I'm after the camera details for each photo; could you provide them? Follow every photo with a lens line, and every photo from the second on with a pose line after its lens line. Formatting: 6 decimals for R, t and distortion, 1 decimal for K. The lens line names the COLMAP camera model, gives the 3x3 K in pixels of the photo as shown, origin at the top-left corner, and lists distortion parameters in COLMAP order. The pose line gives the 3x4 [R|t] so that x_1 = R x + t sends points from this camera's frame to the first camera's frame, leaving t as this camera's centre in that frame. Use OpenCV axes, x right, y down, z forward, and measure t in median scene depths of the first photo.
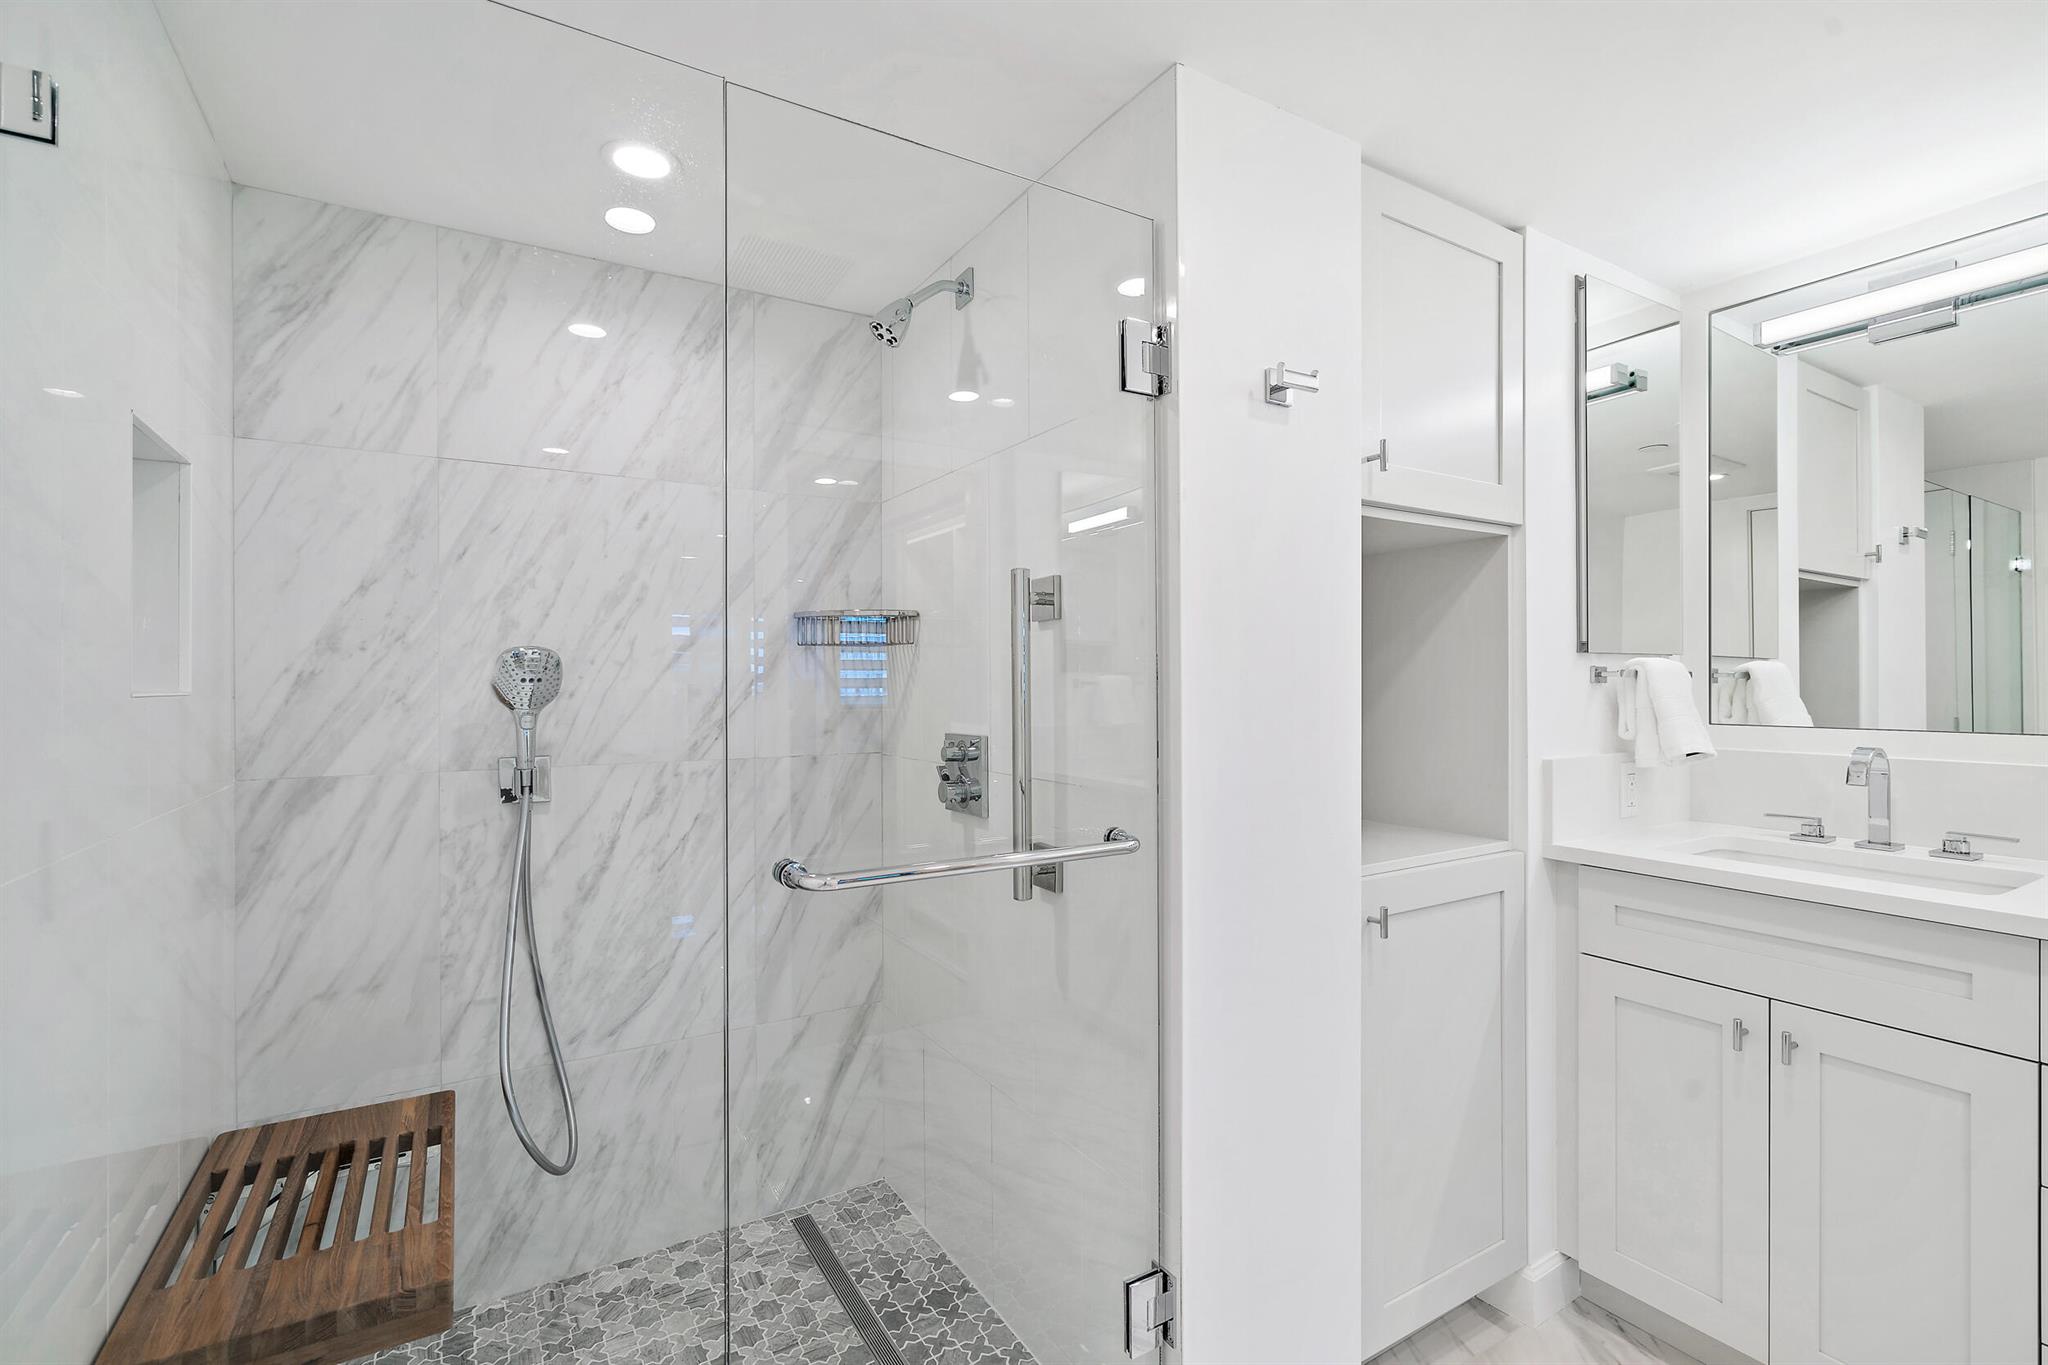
lens RADIAL K [[931.0, 0, 1030.1], [0, 931.0, 681.2], [0, 0, 1]] dist [-0.008837, 0.001298]
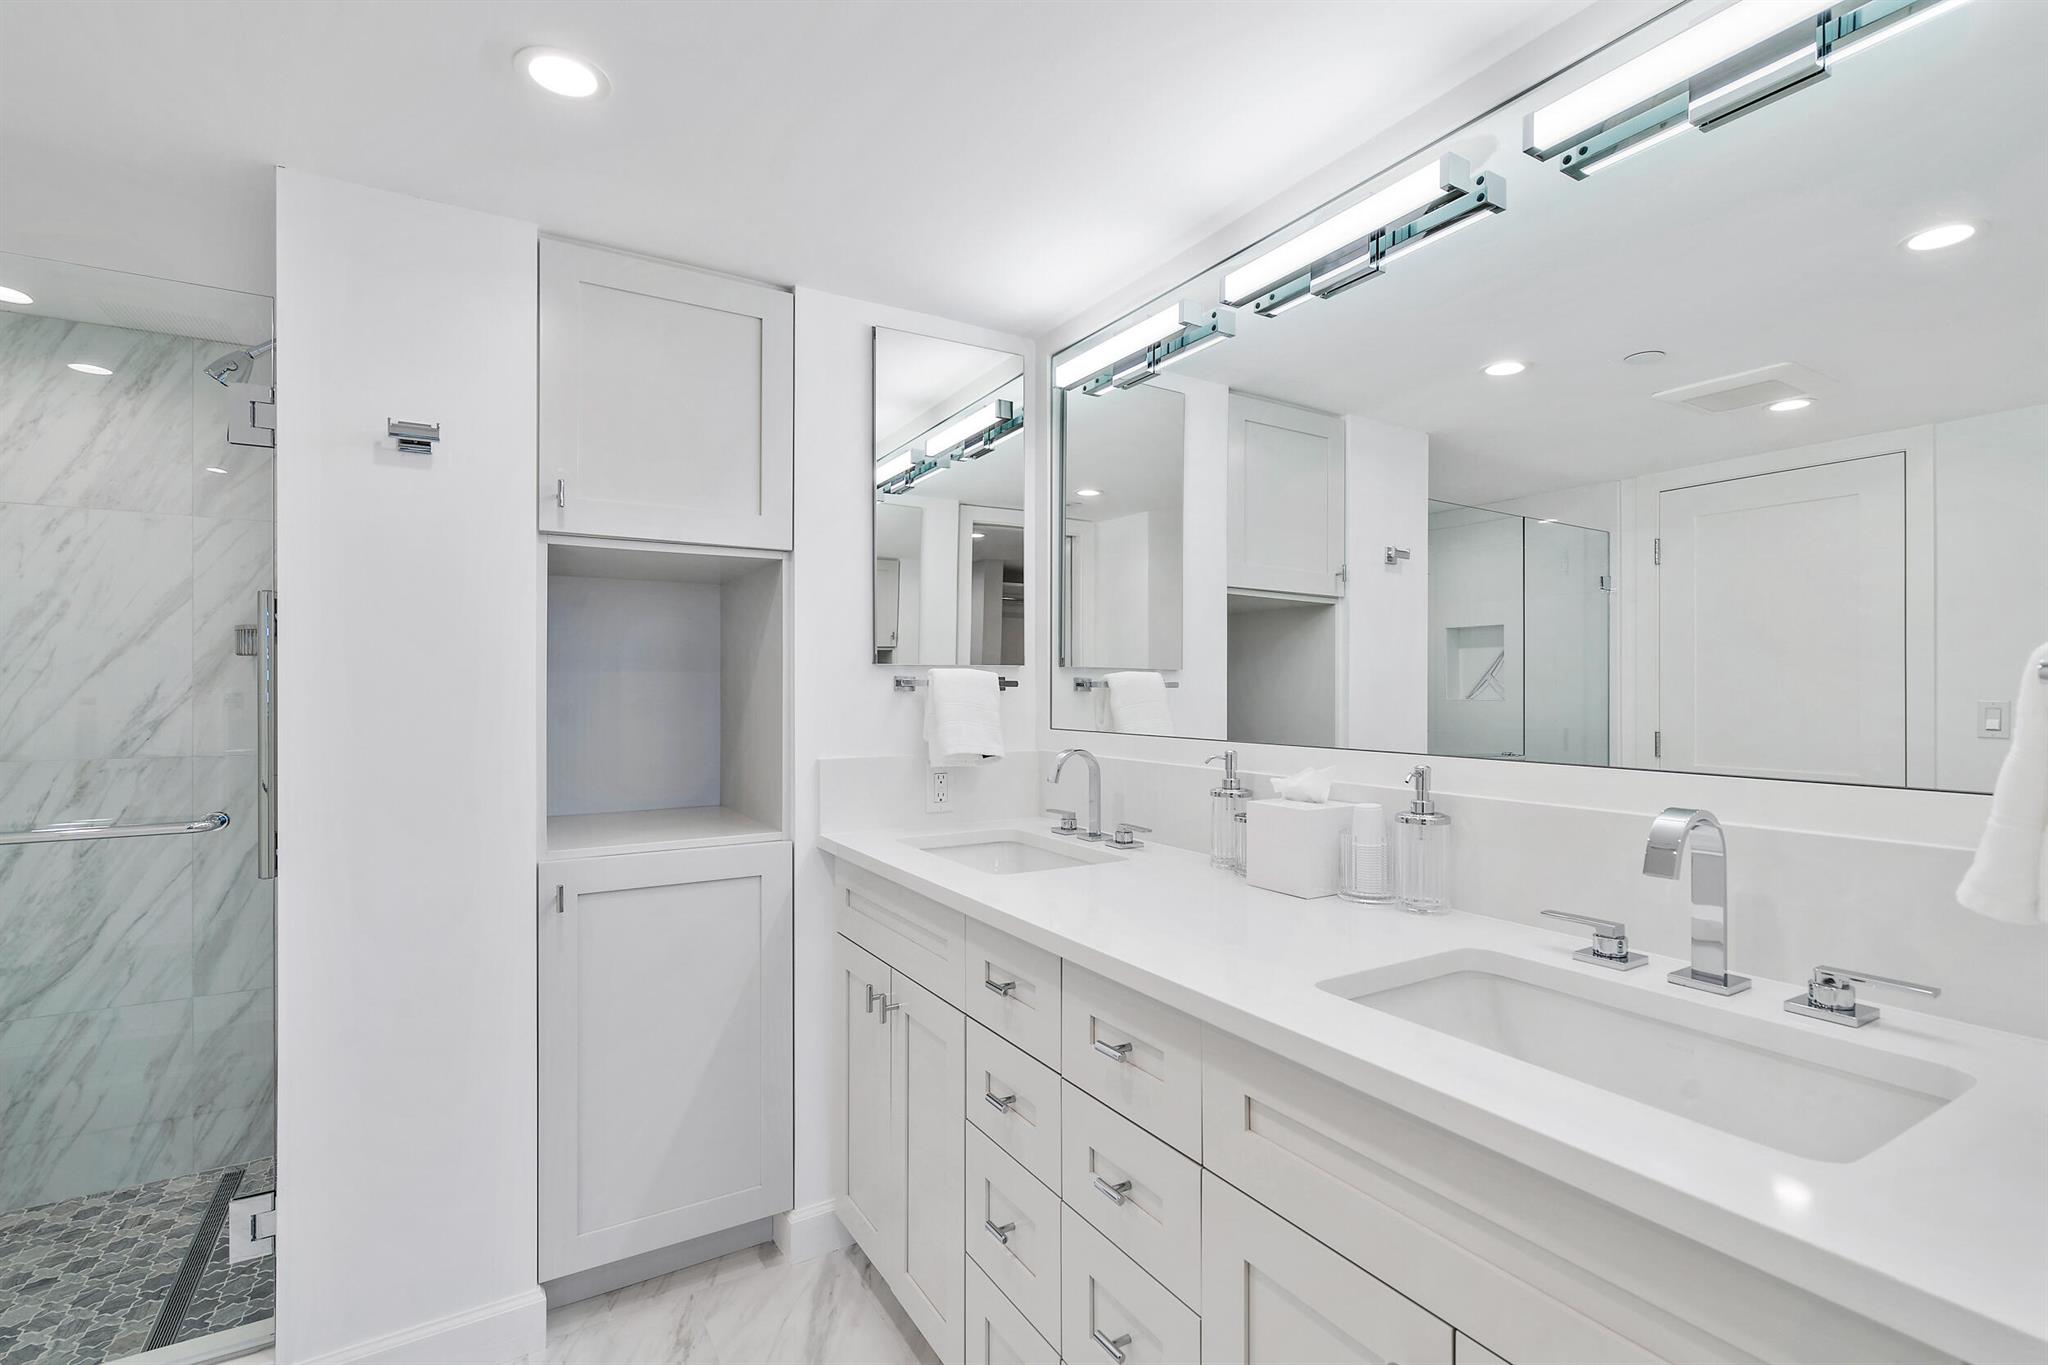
lens RADIAL K [[931.0, 0, 1020.4], [0, 931.0, 685.5], [0, 0, 1]] dist [-0.008837, 0.001298]
pose [[0.999992, 0.003414, 0.002133, 0.737704], [-0.003408, 0.999989, -0.003074, -0.002545], [-0.002144, 0.003067, 0.999993, -0.116129]]
